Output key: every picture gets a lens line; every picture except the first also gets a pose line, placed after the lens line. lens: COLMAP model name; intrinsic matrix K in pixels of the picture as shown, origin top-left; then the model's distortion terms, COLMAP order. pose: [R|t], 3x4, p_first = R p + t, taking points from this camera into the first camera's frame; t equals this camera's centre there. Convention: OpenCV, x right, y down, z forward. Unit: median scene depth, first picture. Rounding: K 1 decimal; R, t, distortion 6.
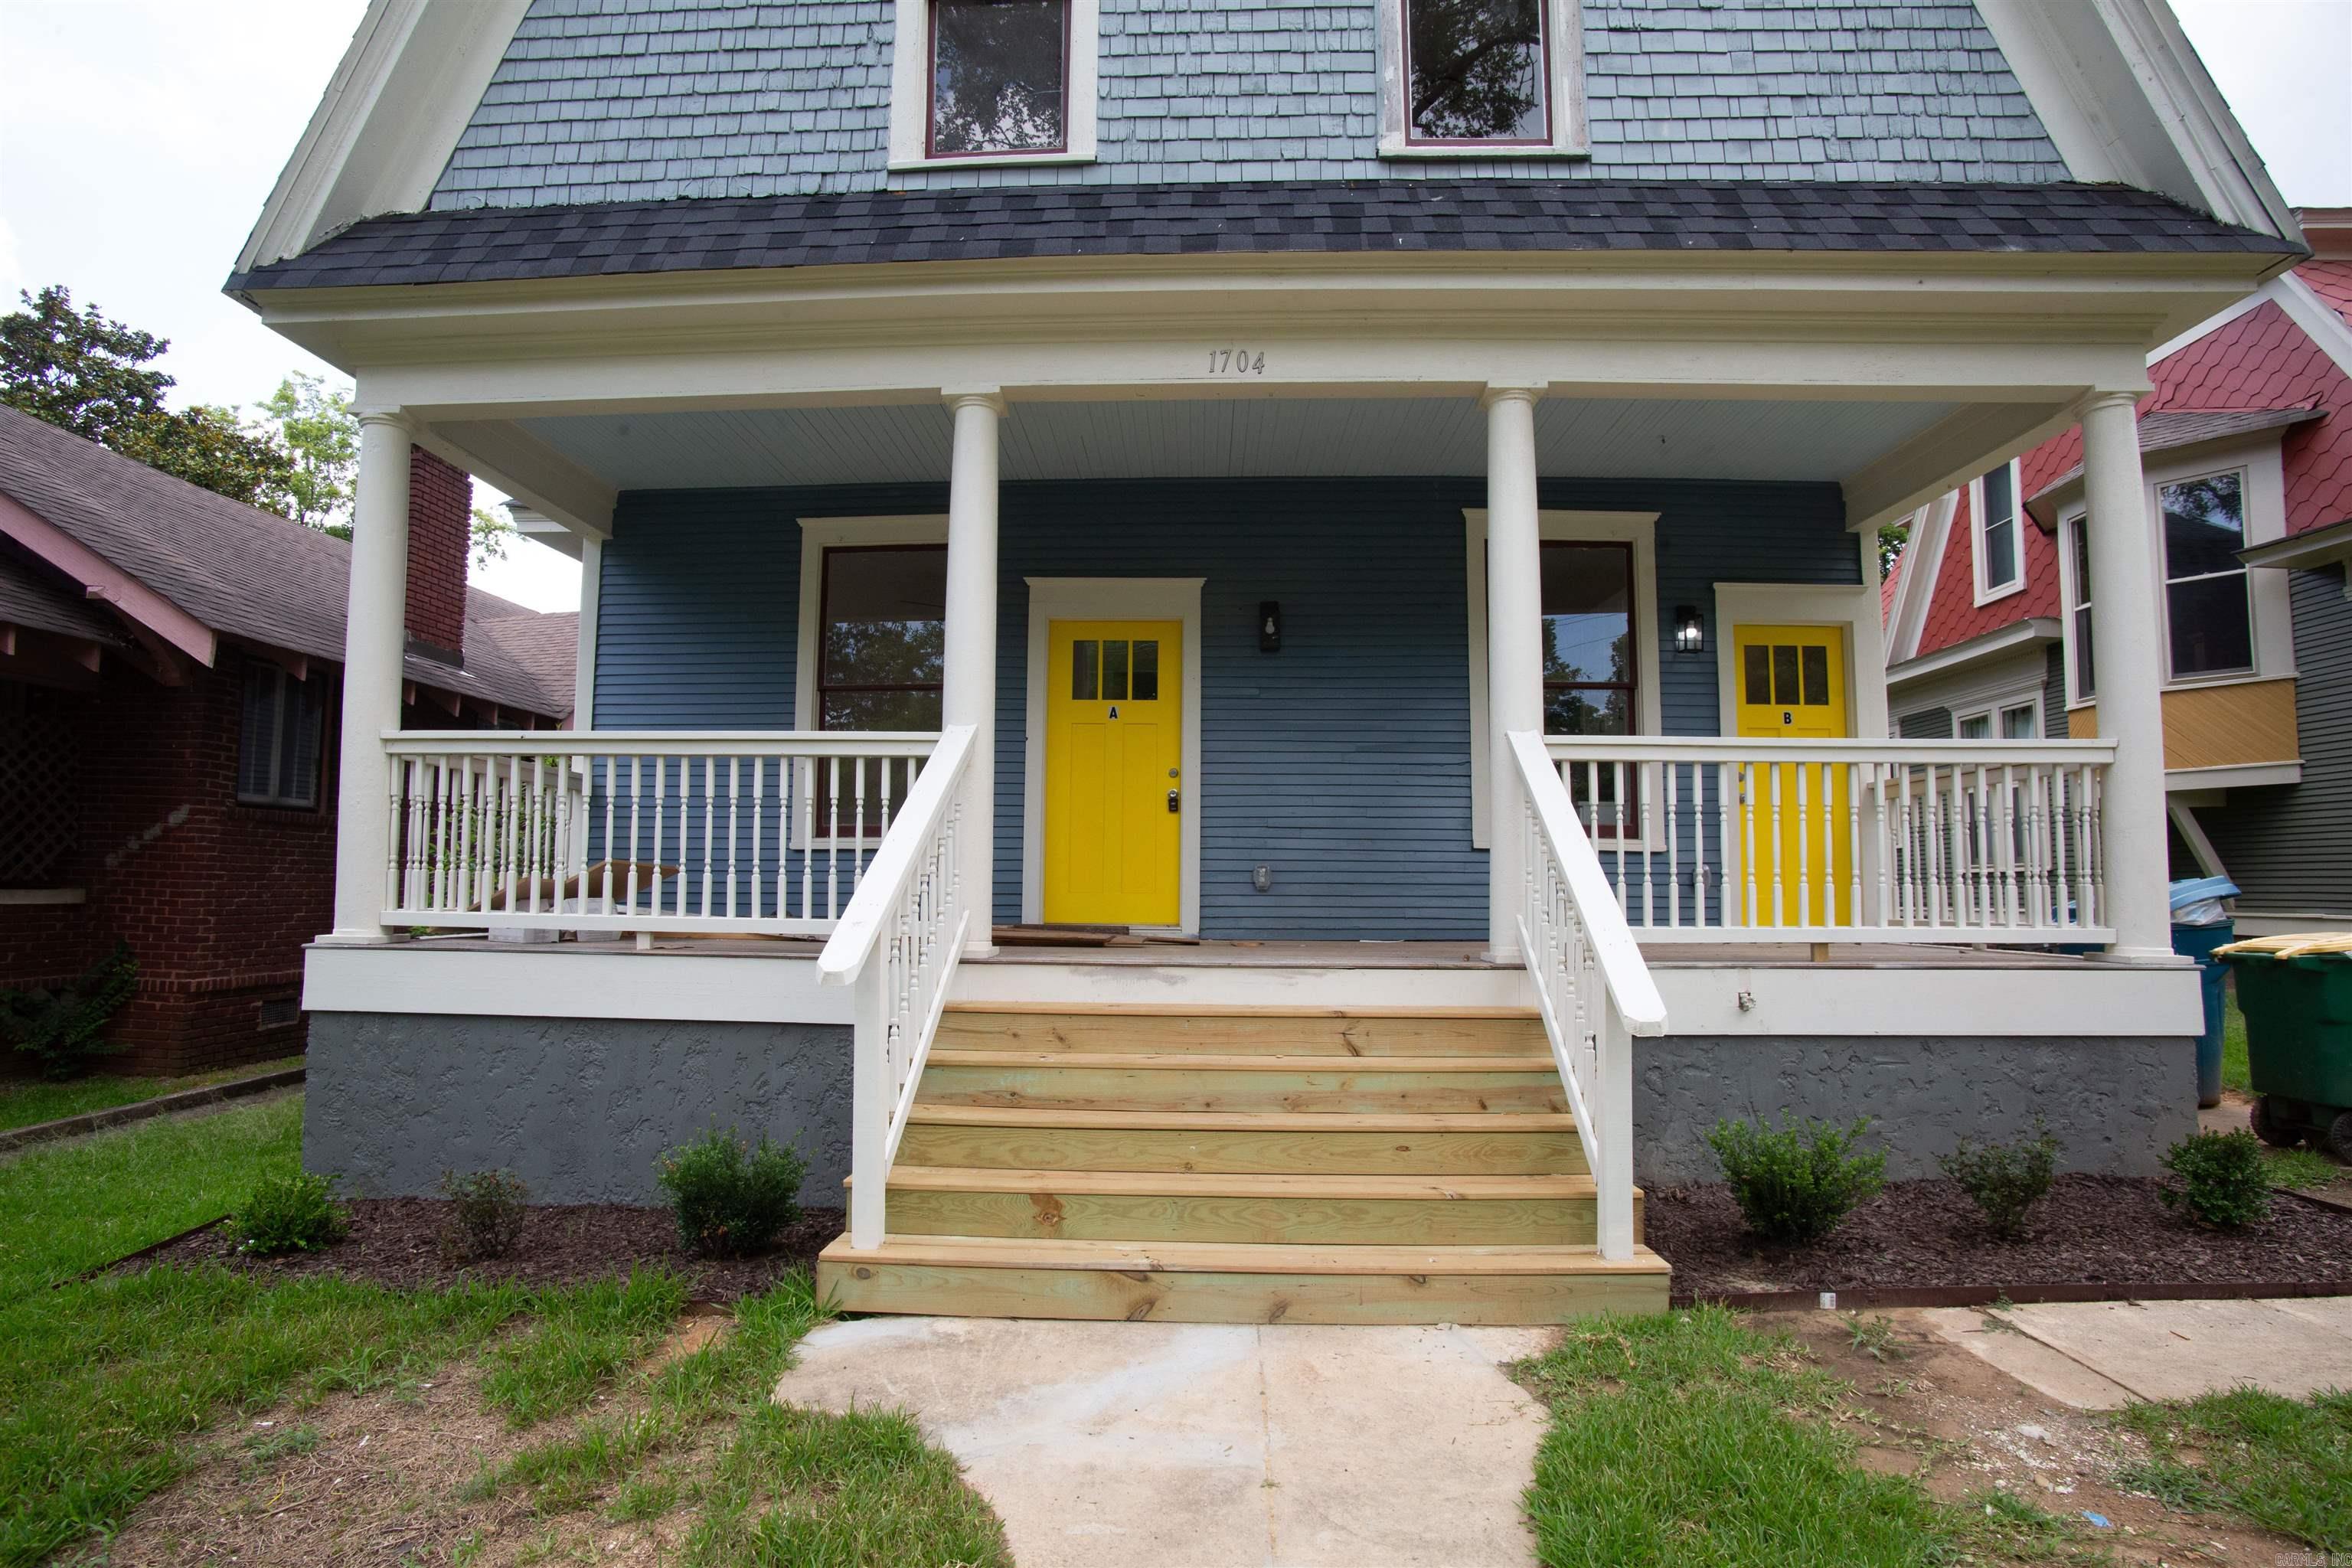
lens RADIAL K [[1220.3, 0, 1176.0], [0, 1220.3, 756.1], [0, 0, 1]] dist [-0.089281, 0.038502]
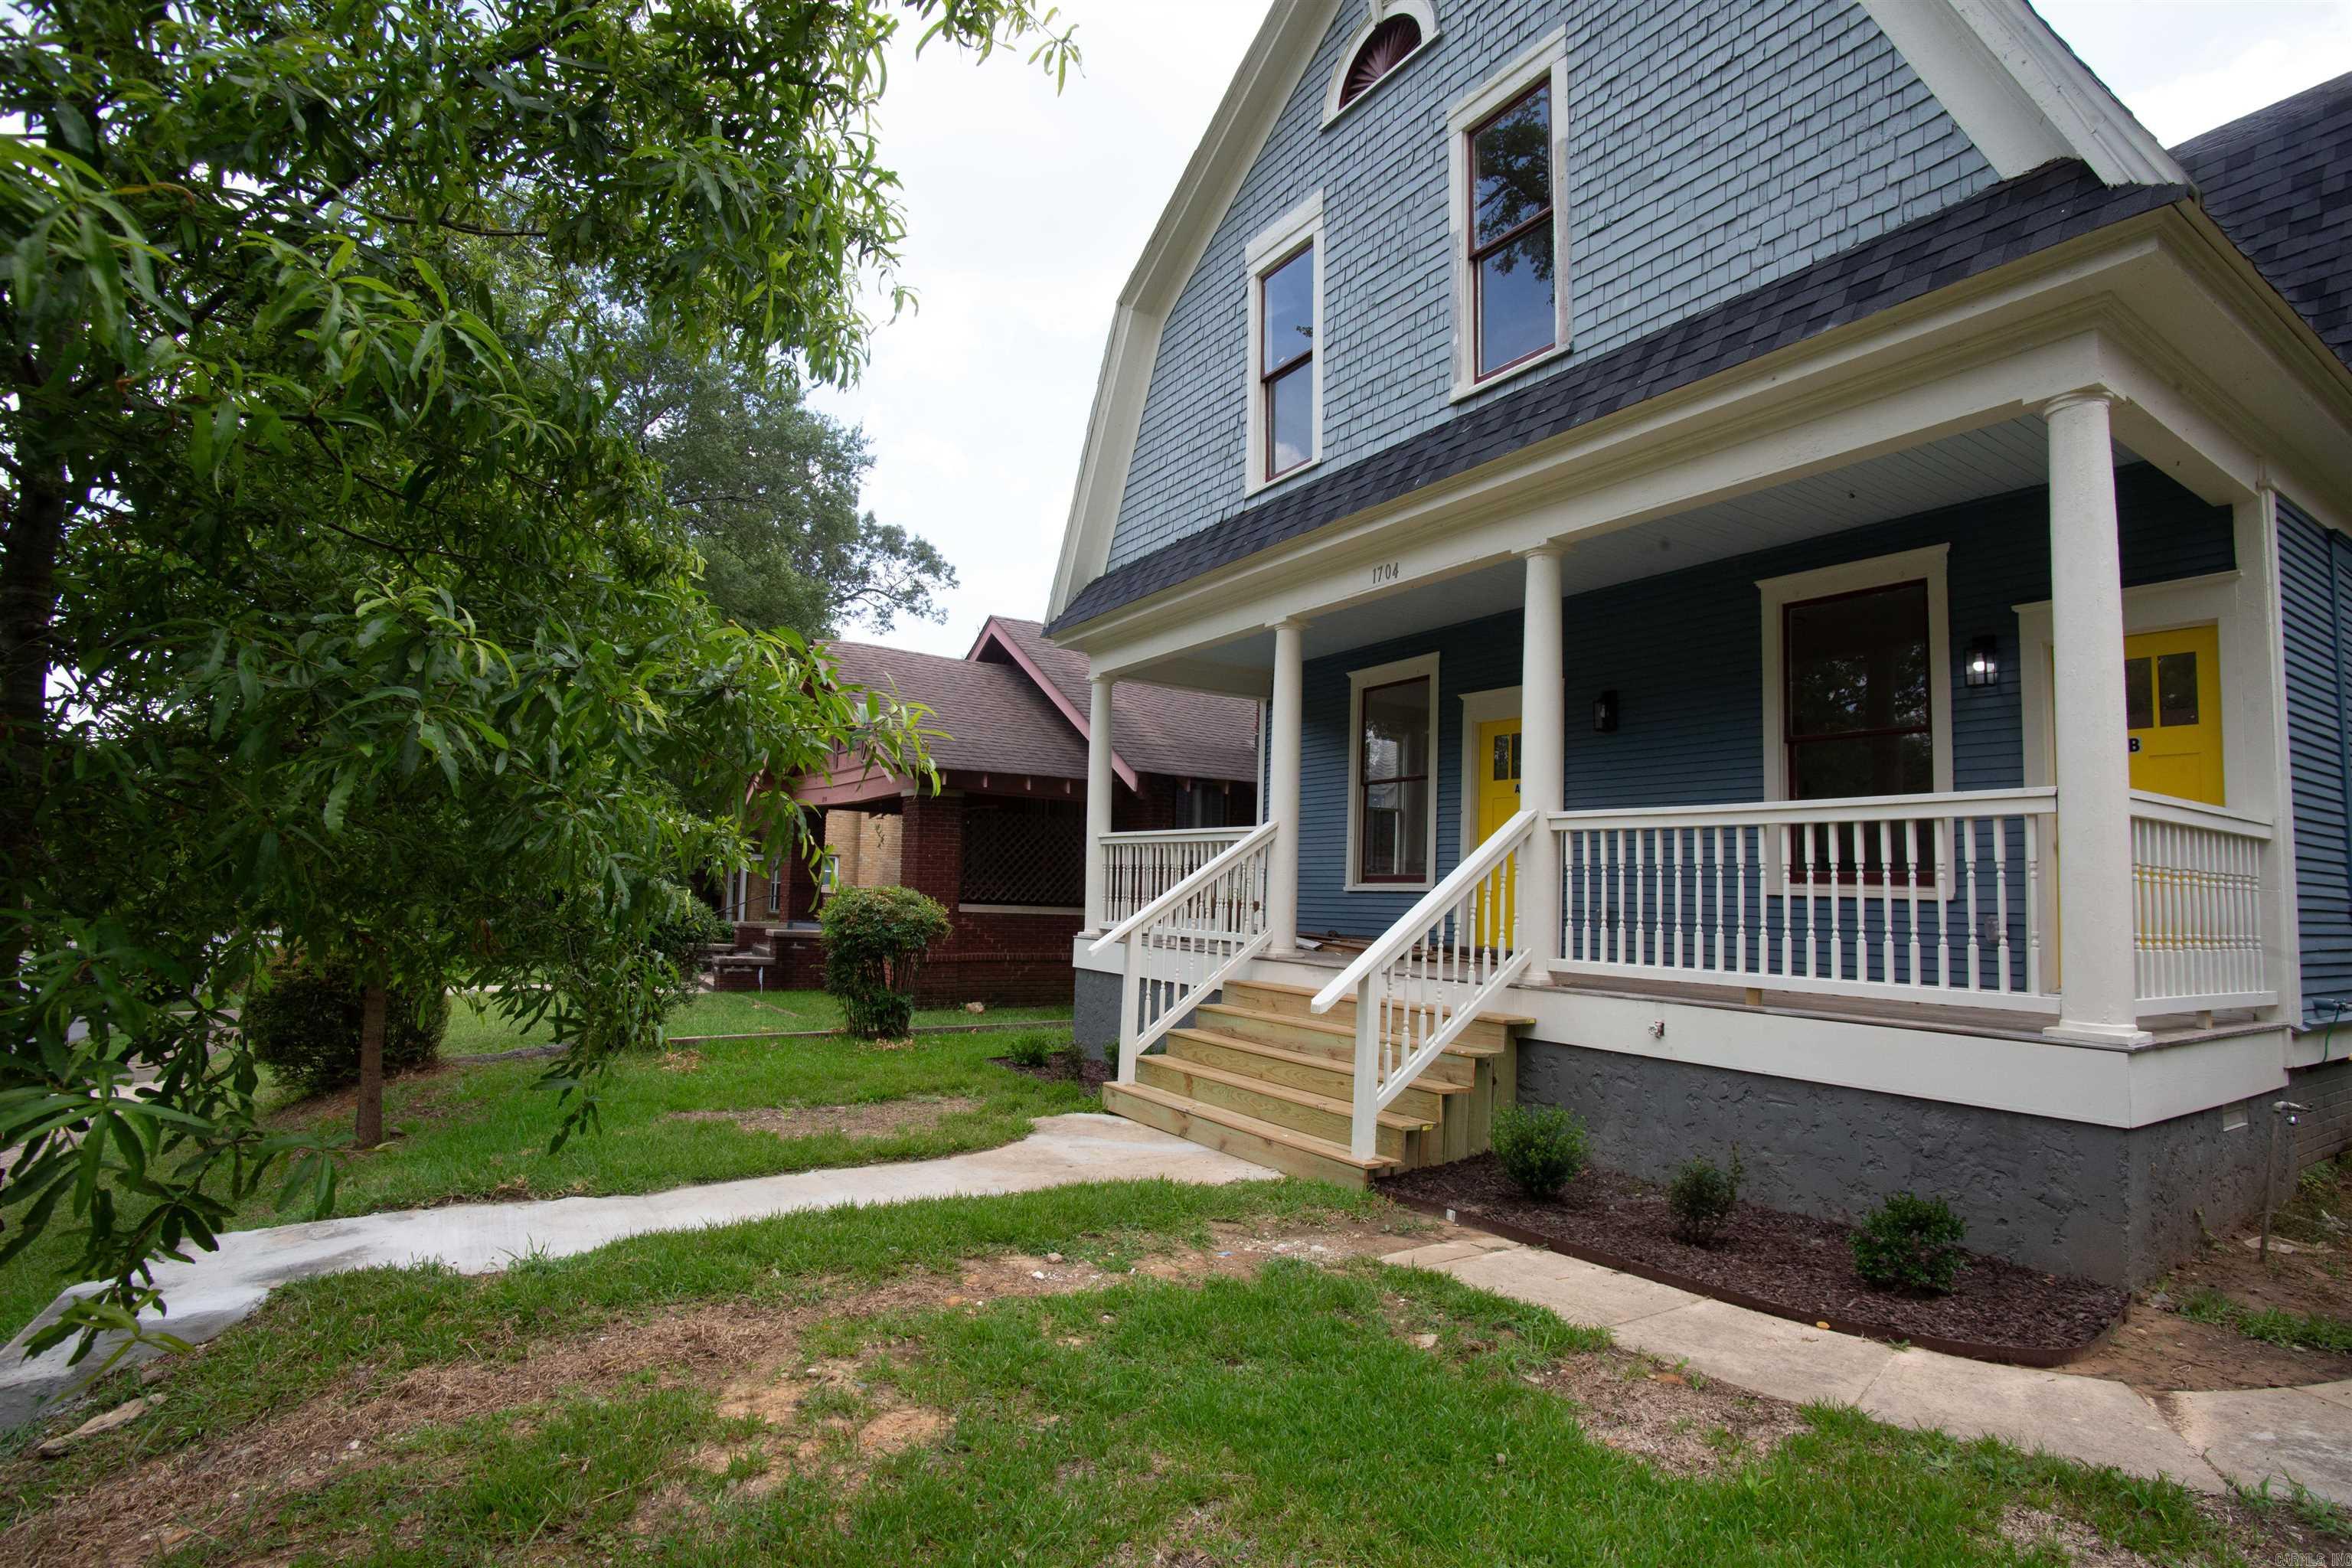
lens RADIAL K [[1150.2, 0, 1174.7], [0, 1150.2, 804.4], [0, 0, 1]] dist [-0.082331, 0.034974]
pose [[0.575826, -0.051169, -0.815969, 1.000565], [0.035203, 0.998666, -0.037783, 0.006813], [0.816814, -0.006968, 0.576859, -0.035372]]
